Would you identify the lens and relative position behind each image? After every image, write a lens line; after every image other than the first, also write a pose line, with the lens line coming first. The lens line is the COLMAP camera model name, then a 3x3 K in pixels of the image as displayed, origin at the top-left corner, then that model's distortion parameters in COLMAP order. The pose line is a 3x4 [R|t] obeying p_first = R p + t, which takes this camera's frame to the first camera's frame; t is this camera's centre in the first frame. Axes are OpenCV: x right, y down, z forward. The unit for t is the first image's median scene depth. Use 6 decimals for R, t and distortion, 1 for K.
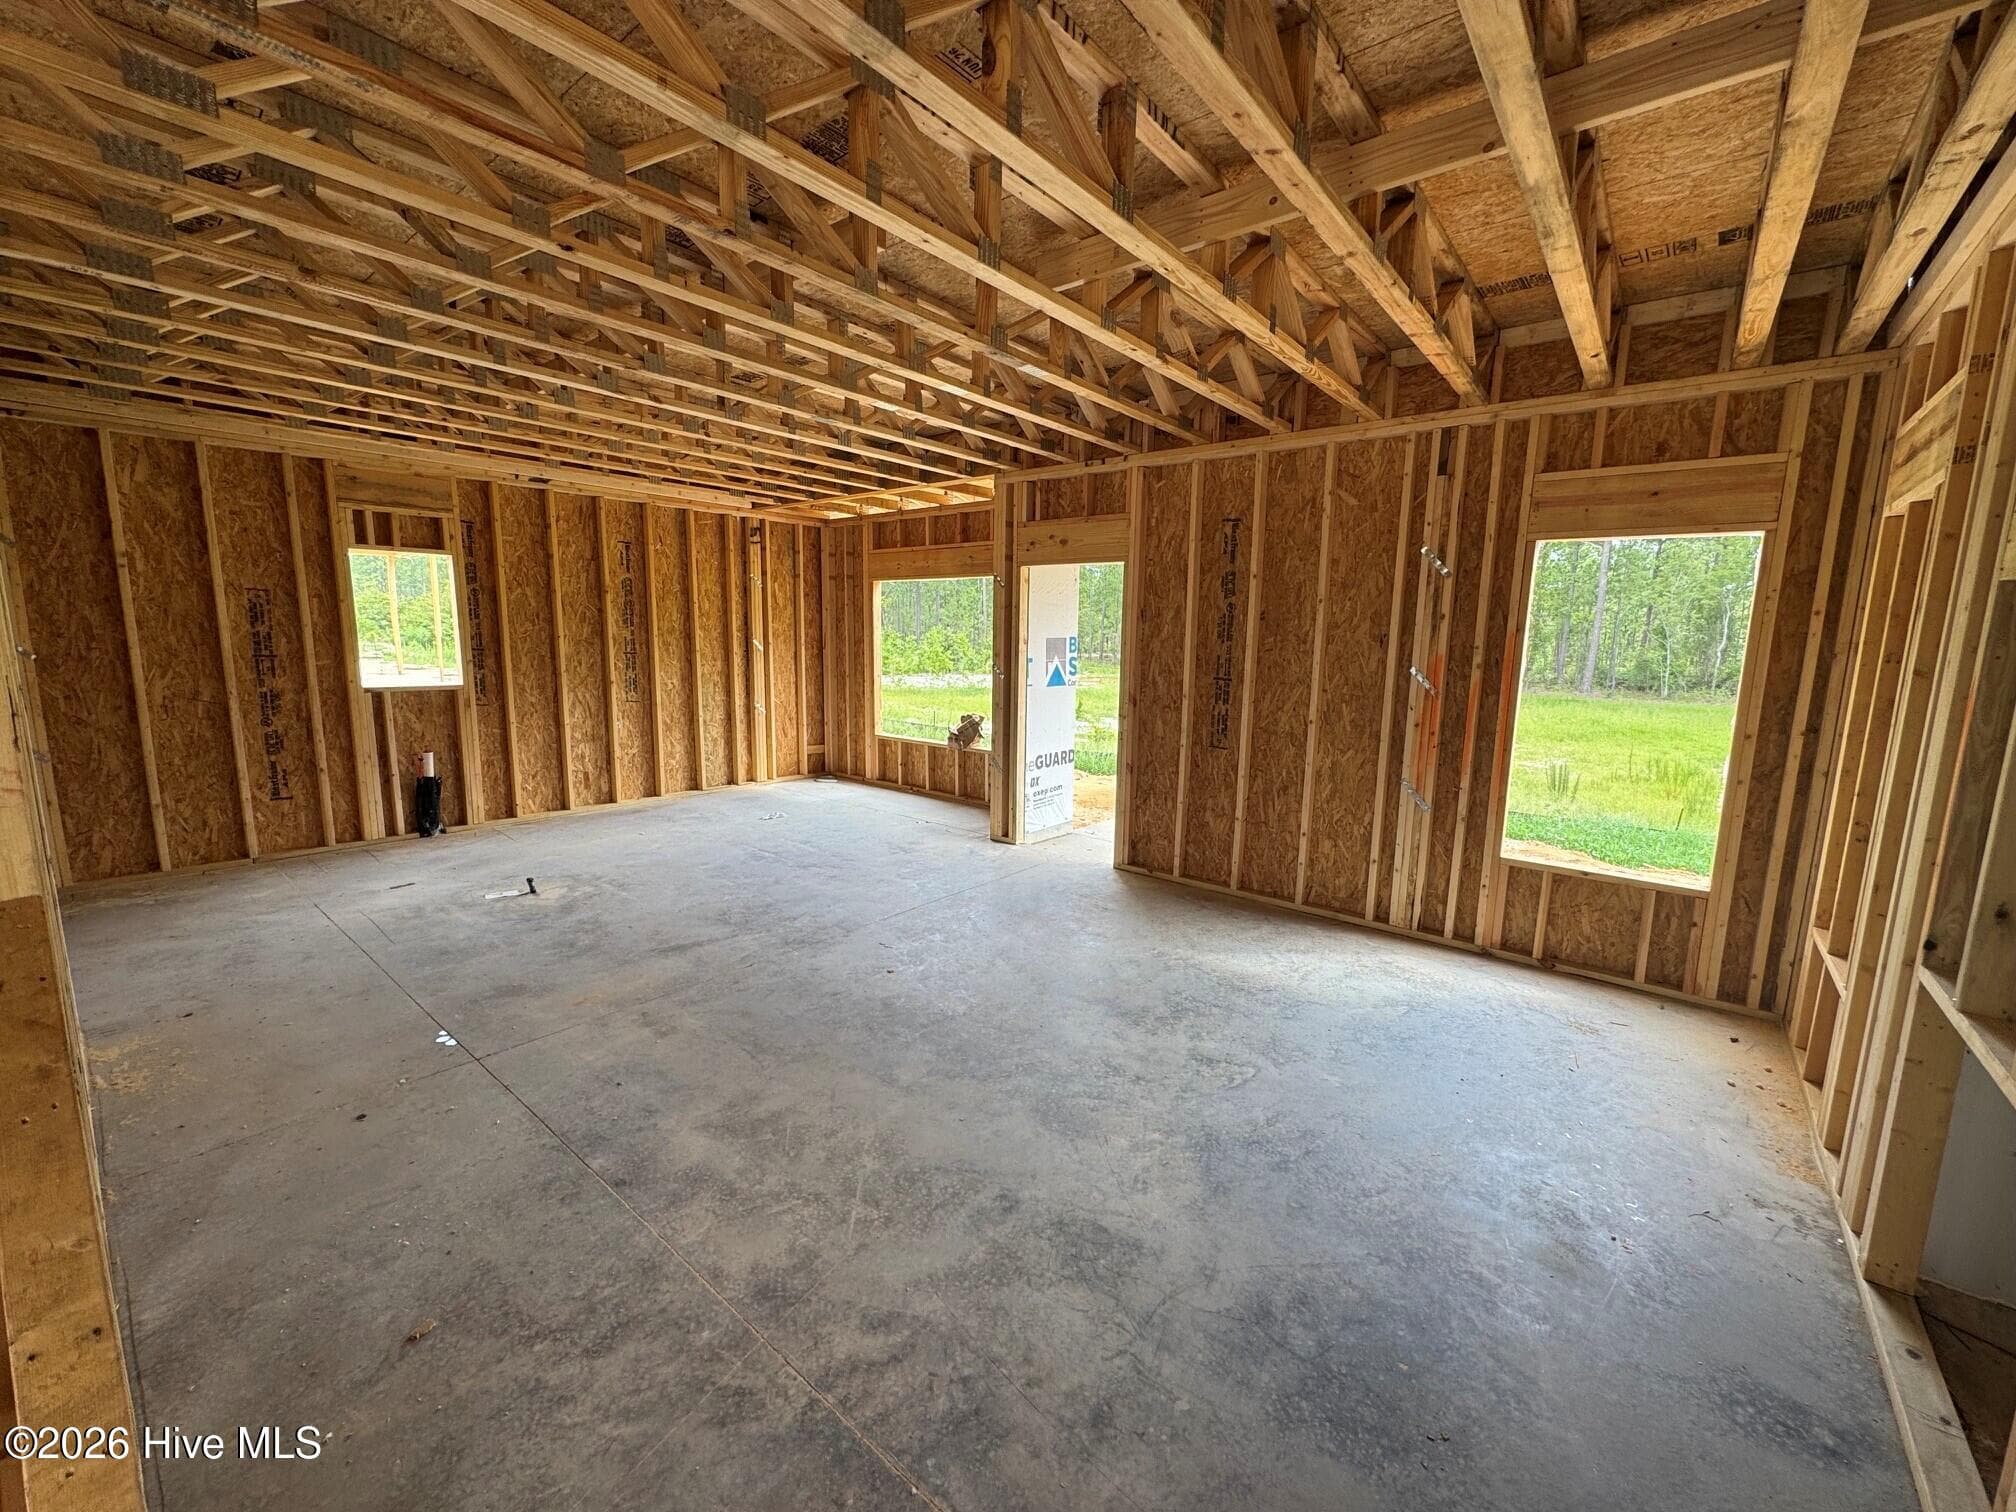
lens RADIAL K [[806.5, 0, 1006.4], [0, 806.5, 757.8], [0, 0, 1]] dist [-0.000650, 0.000241]
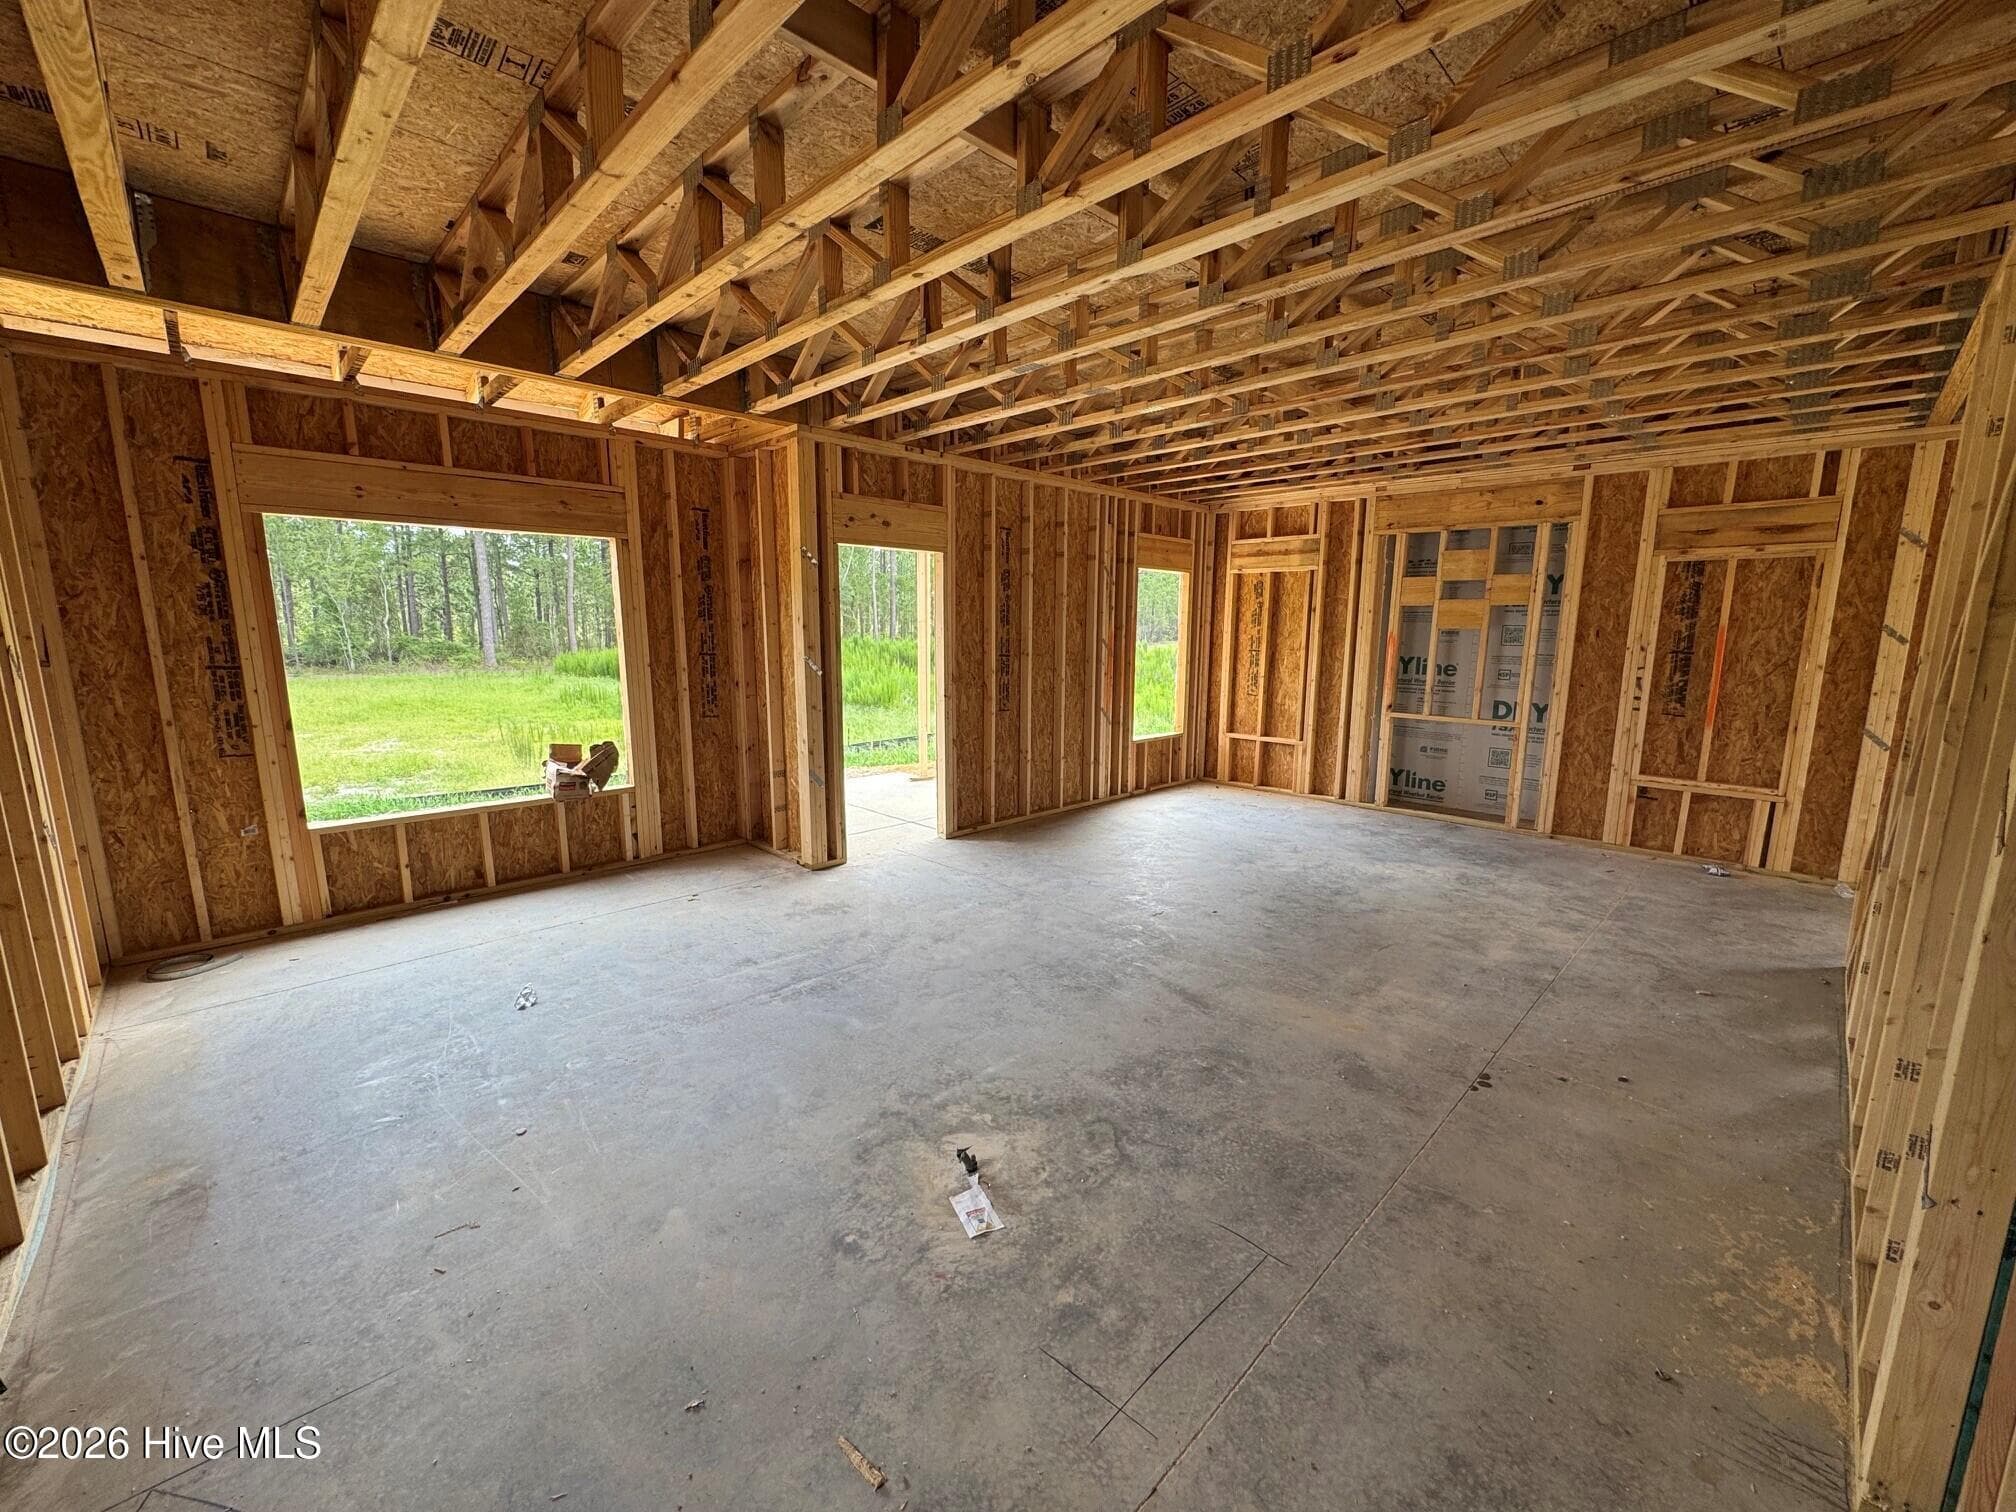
lens RADIAL K [[806.5, 0, 1011.1], [0, 806.5, 755.2], [0, 0, 1]] dist [-0.000650, 0.000241]
pose [[0.097856, -0.177729, 0.979202, -1.193196], [0.147493, 0.975648, 0.162345, -0.179628], [-0.984210, 0.128539, 0.121687, 1.037043]]
